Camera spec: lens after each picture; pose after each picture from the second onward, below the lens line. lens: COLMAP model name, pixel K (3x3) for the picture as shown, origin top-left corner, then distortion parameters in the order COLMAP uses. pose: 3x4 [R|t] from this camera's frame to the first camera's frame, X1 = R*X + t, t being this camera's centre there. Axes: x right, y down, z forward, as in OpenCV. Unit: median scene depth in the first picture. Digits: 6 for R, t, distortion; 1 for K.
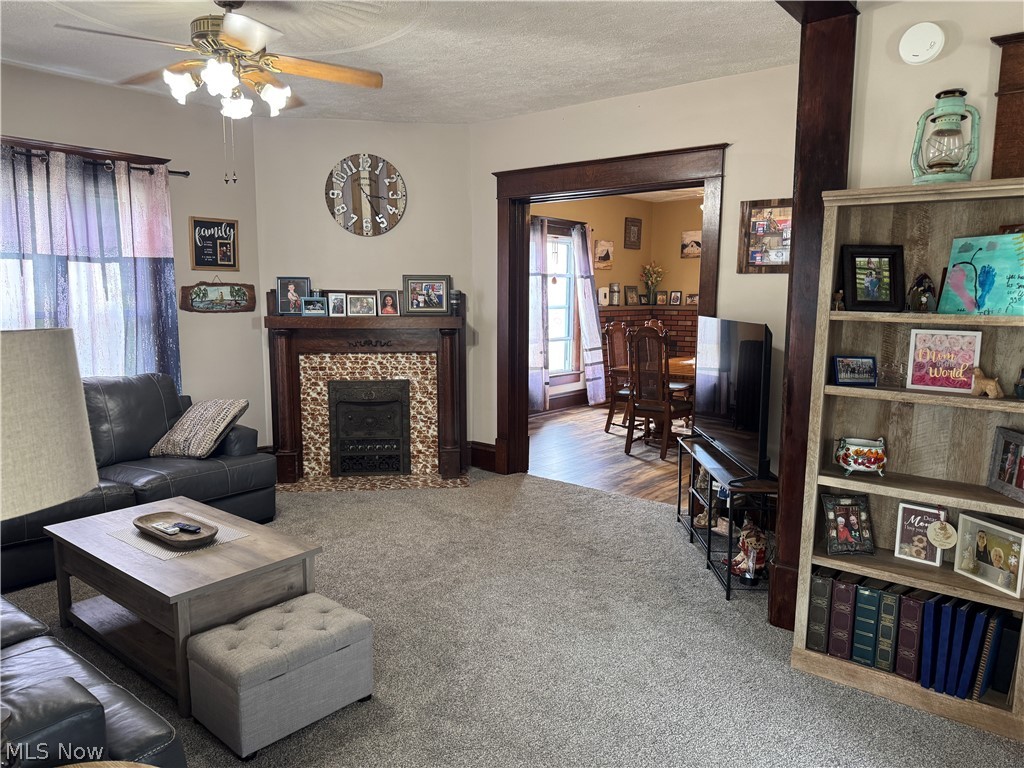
lens RADIAL K [[713.9, 0, 509.9], [0, 713.9, 387.5], [0, 0, 1]] dist [0.106635, -0.159419]
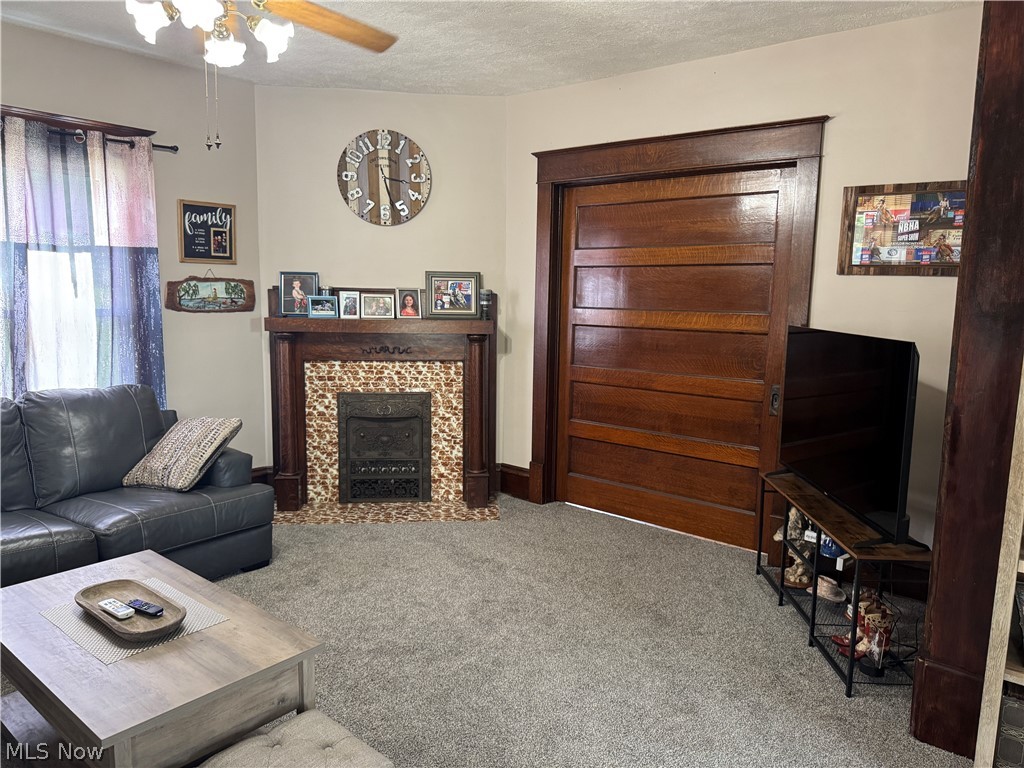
lens RADIAL K [[713.3, 0, 514.5], [0, 713.3, 387.2], [0, 0, 1]] dist [0.084122, -0.120053]
pose [[0.999874, 0.014452, -0.006527, -0.035759], [-0.014427, 0.999888, 0.003952, -0.022858], [0.006583, -0.003857, 0.999971, 0.143508]]
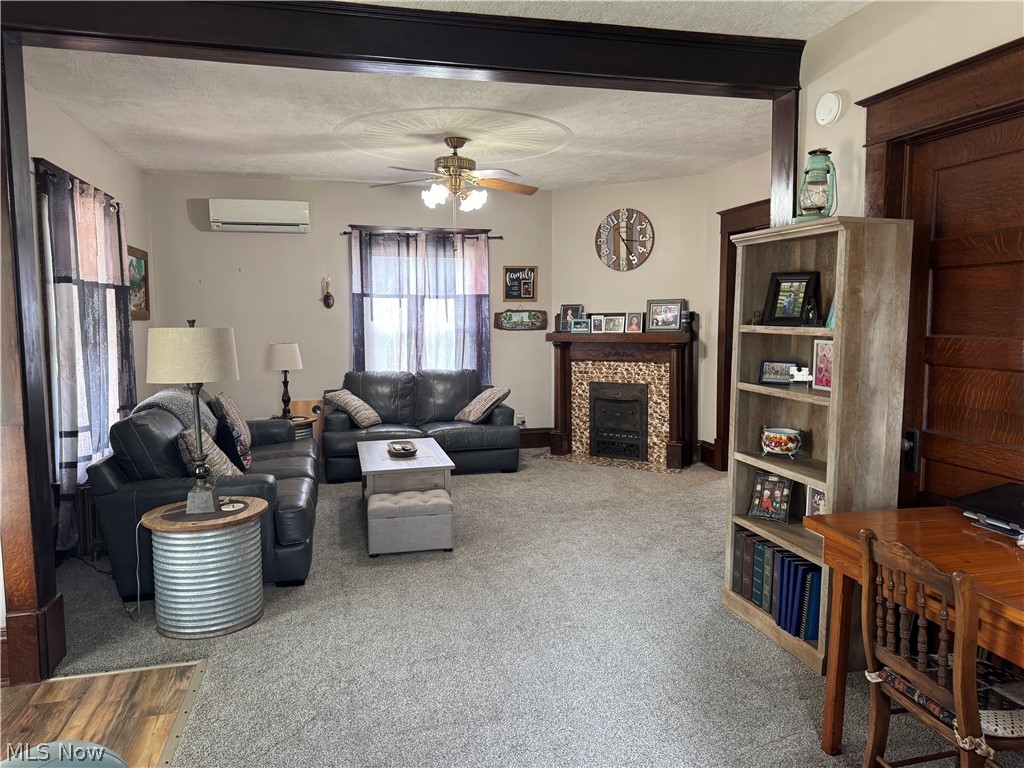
lens RADIAL K [[716.9, 0, 512.7], [0, 716.9, 376.9], [0, 0, 1]] dist [0.110826, -0.157122]
pose [[0.794751, 0.040918, -0.605555, 0.444002], [-0.069032, 0.997344, -0.023209, 0.022824], [0.602997, 0.060248, 0.795465, -0.137414]]
